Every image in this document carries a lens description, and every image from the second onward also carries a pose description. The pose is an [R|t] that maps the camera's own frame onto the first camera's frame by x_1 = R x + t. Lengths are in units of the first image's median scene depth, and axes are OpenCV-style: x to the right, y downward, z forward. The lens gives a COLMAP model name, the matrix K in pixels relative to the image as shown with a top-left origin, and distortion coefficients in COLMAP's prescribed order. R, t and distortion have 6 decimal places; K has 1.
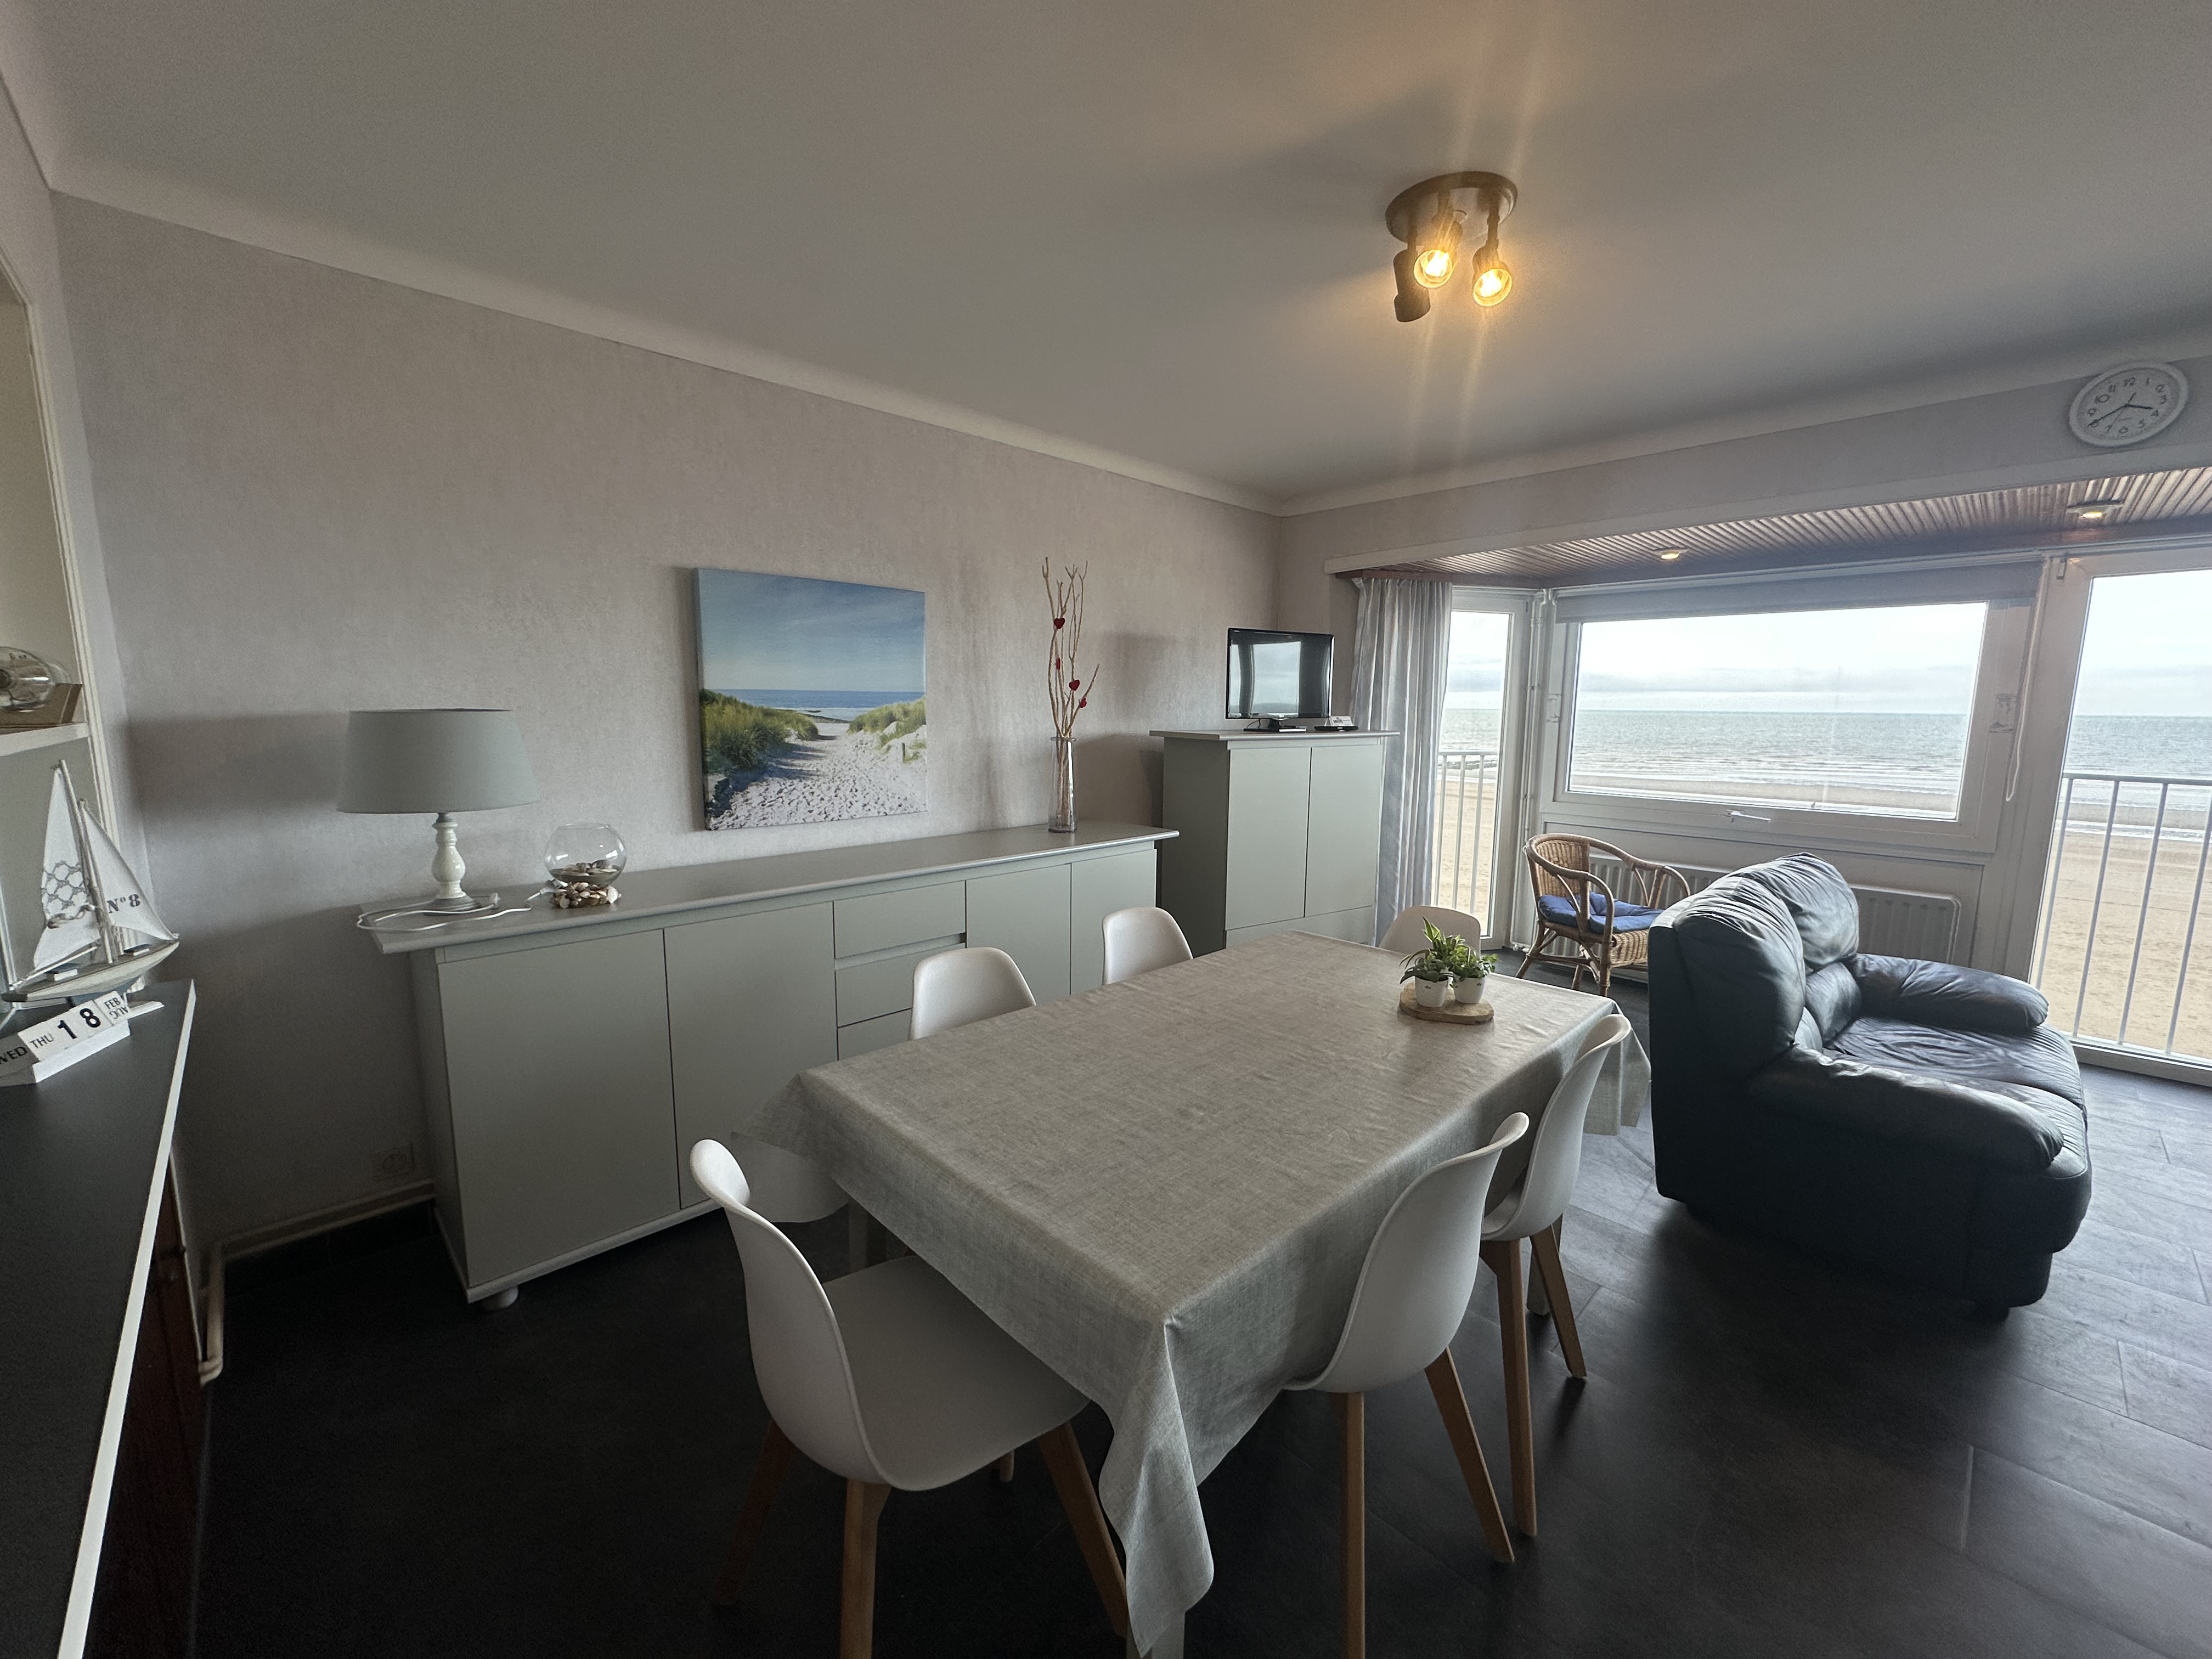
lens RADIAL K [[883.6, 0, 1107.3], [0, 883.6, 836.6], [0, 0, 1]] dist [-0.003071, -0.000046]
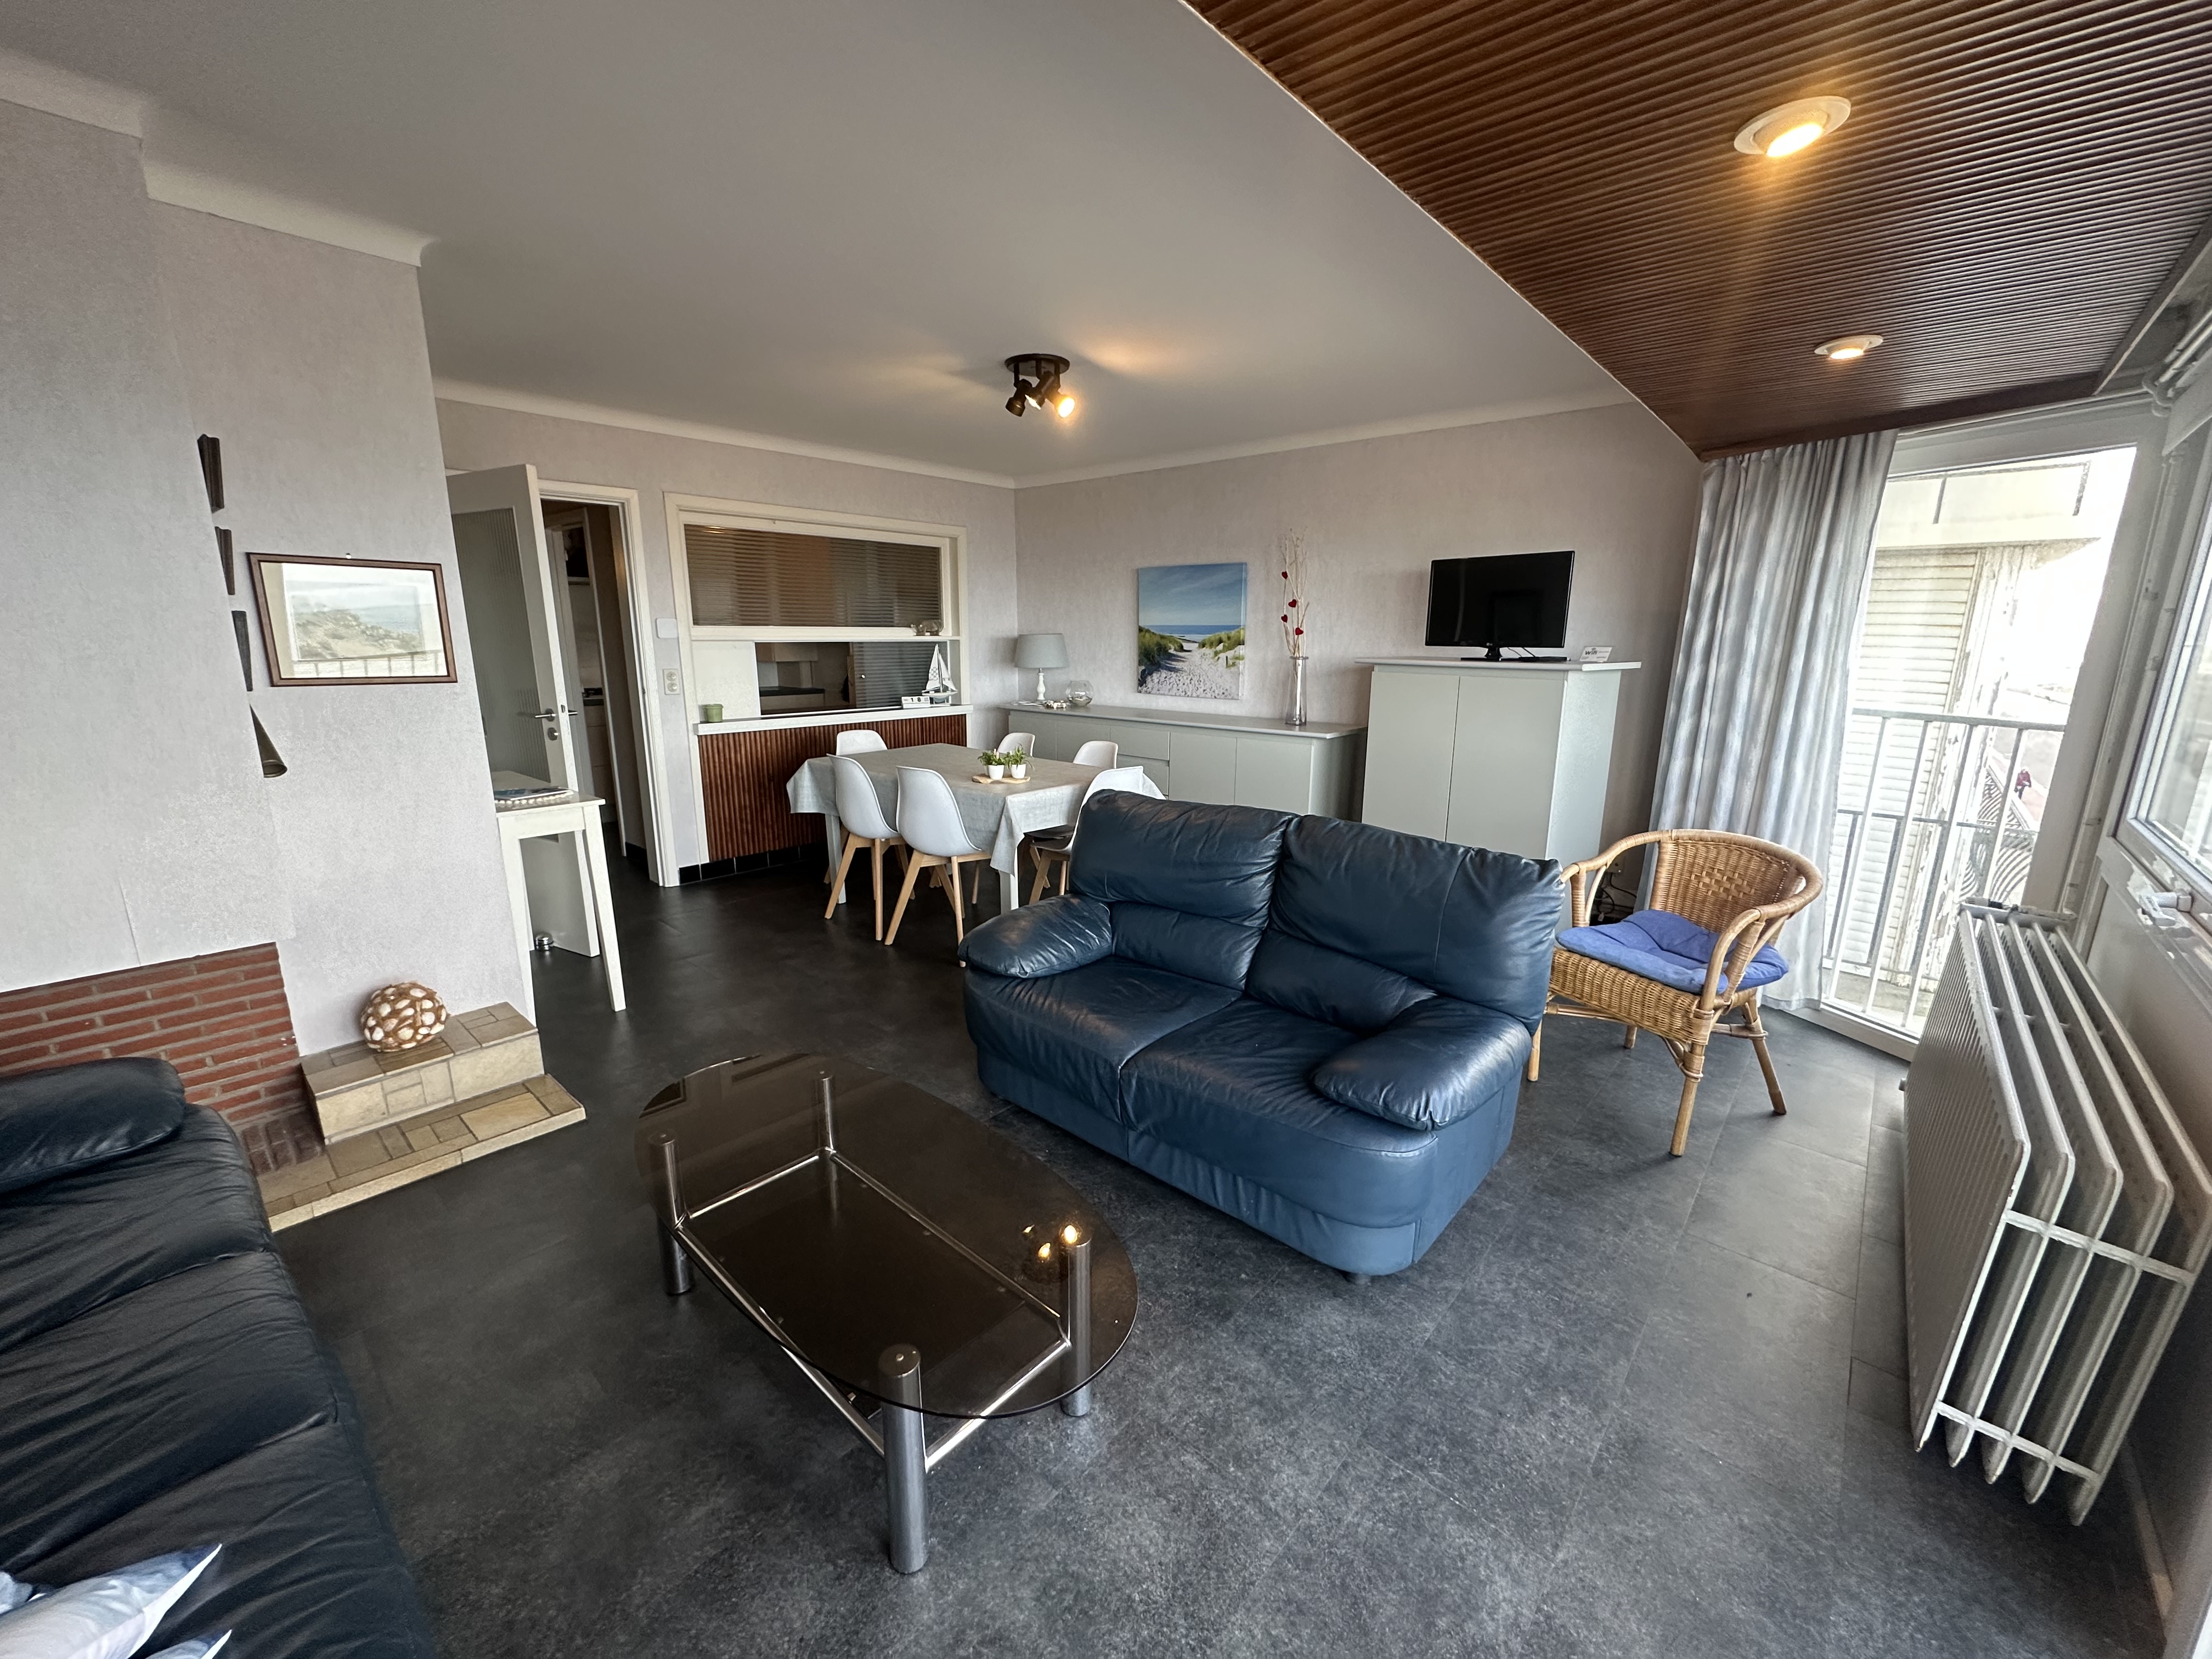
lens RADIAL K [[883.6, 0, 1104.7], [0, 883.6, 836.3], [0, 0, 1]] dist [-0.003071, -0.000046]
pose [[0.087730, 0.215913, -0.972463, 1.507922], [-0.158026, 0.966882, 0.200417, -0.076074], [0.983530, 0.136091, 0.118944, 0.632186]]
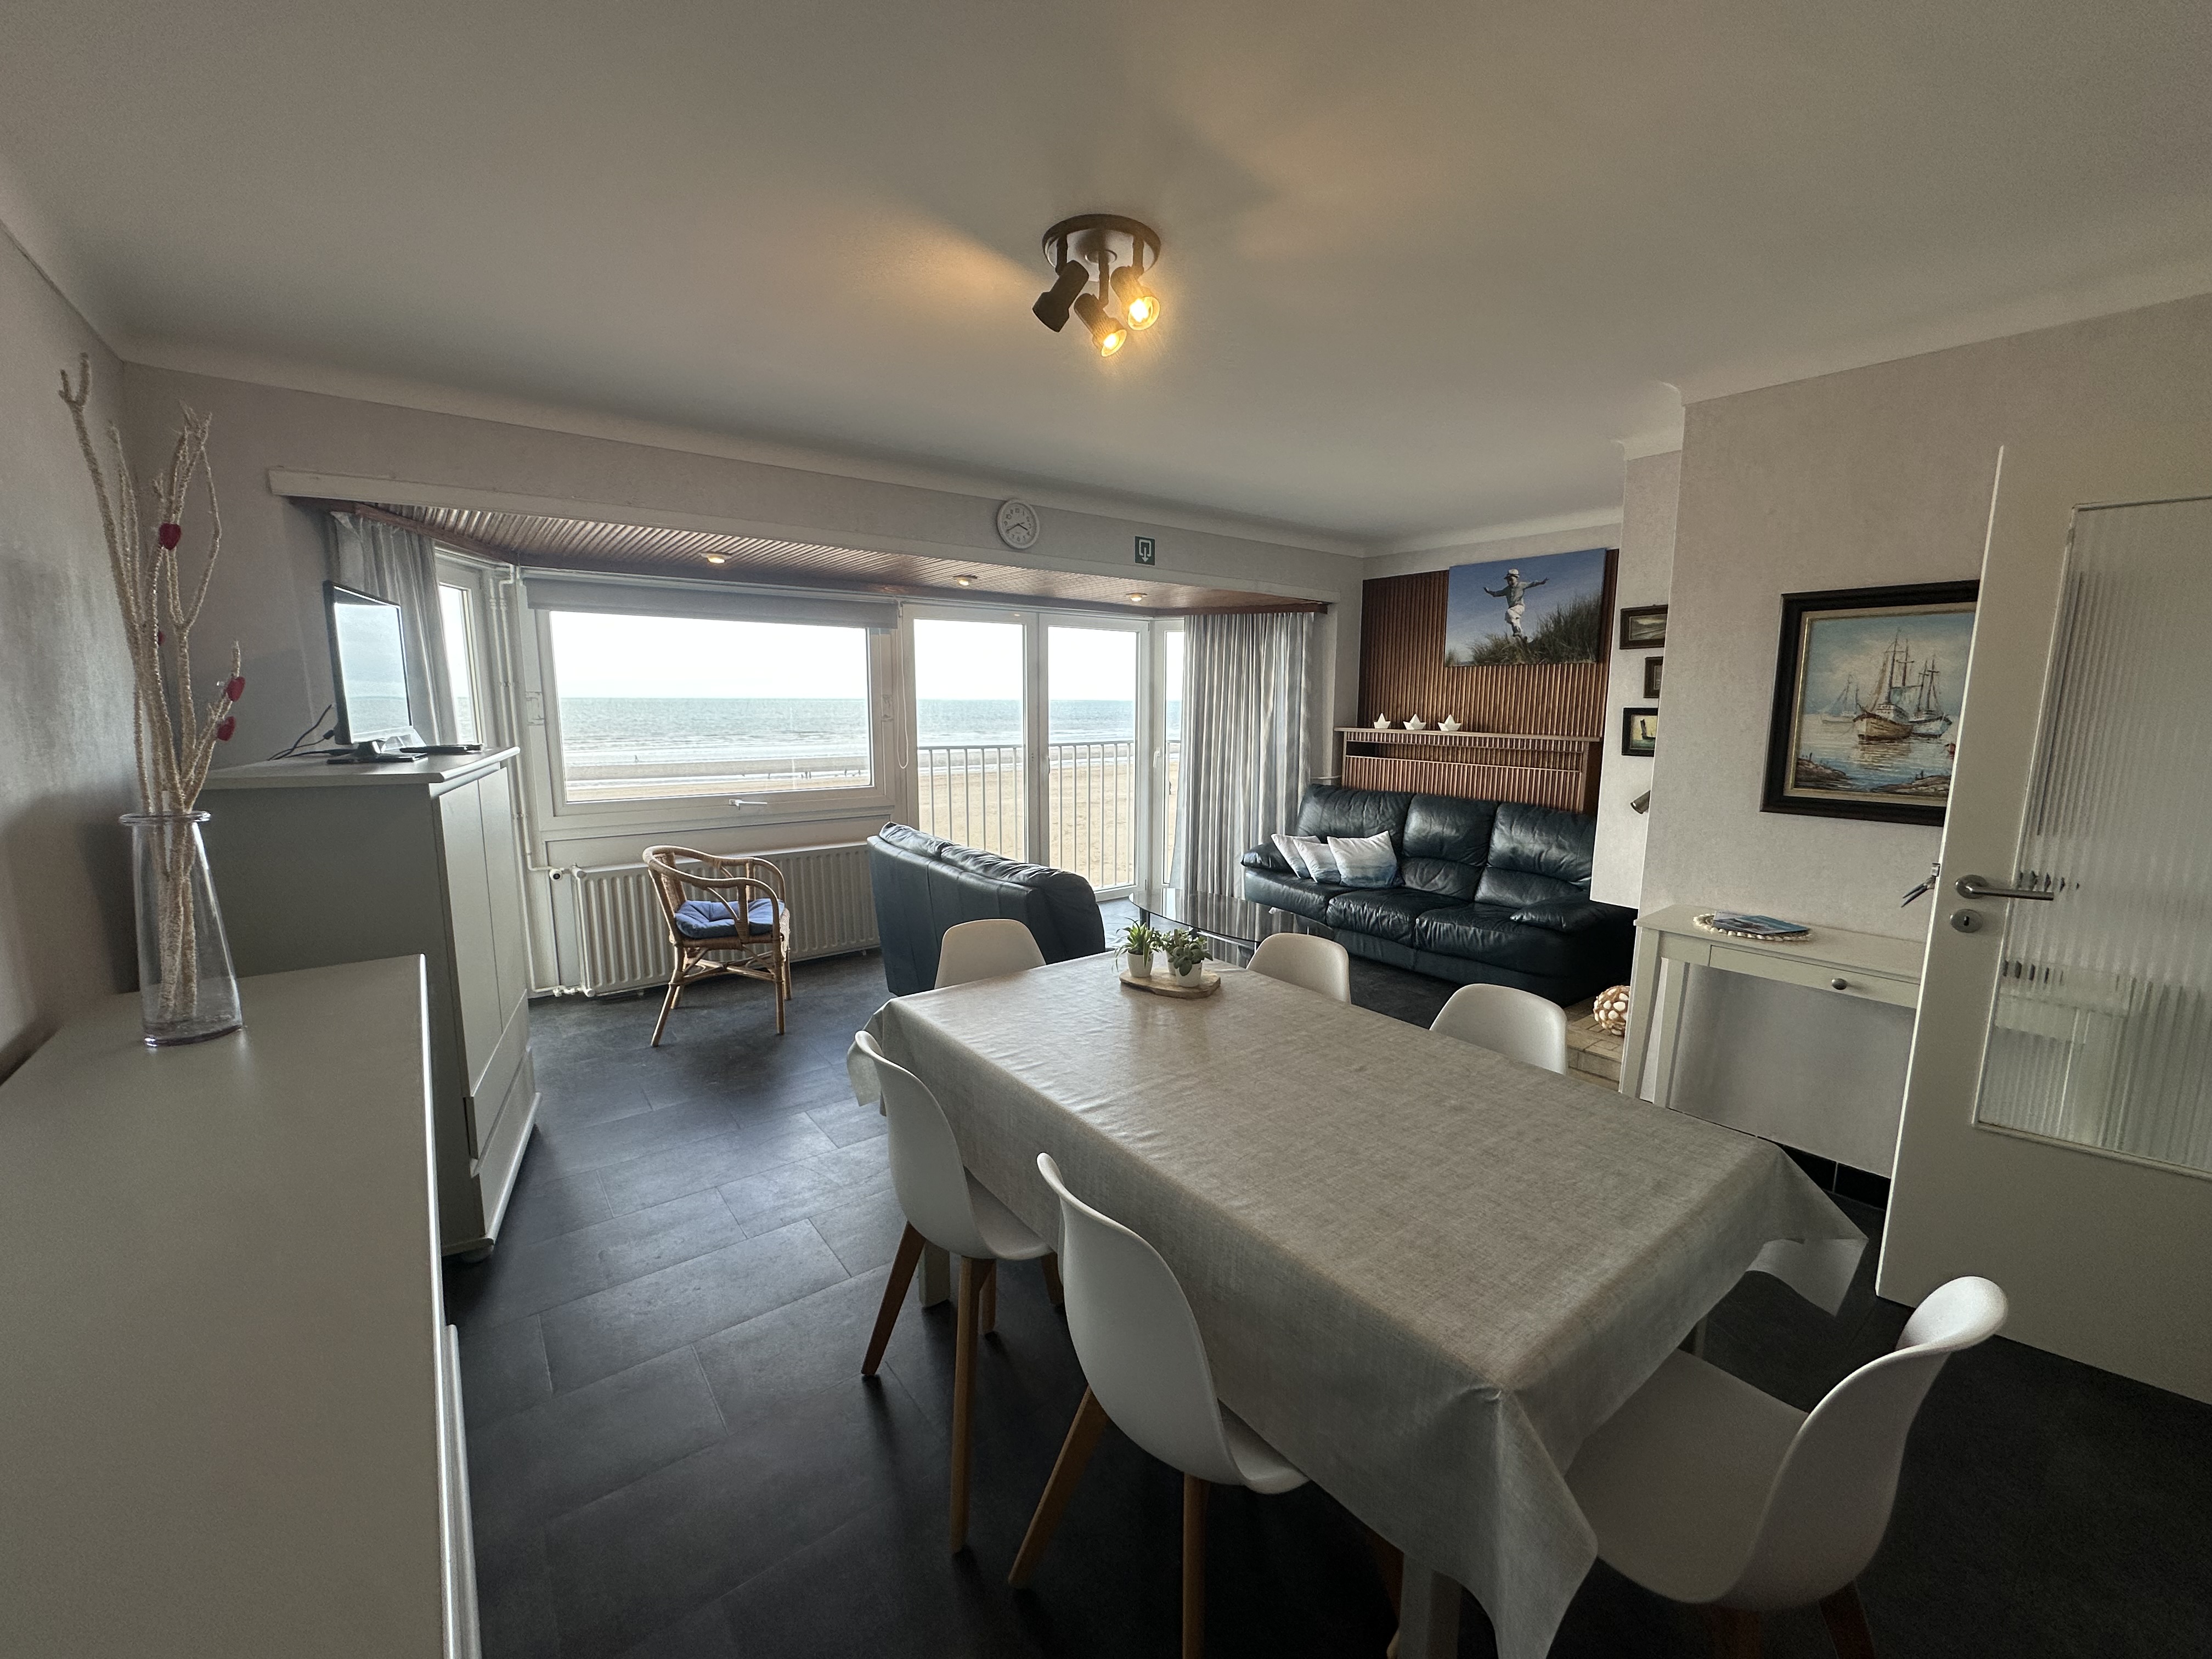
lens RADIAL K [[883.6, 0, 1105.6], [0, 883.6, 827.7], [0, 0, 1]] dist [-0.003071, -0.000046]
pose [[0.113418, -0.151261, 0.981966, -0.443531], [0.144032, 0.980406, 0.134385, -0.106013], [-0.983052, 0.126193, 0.132982, 0.563109]]
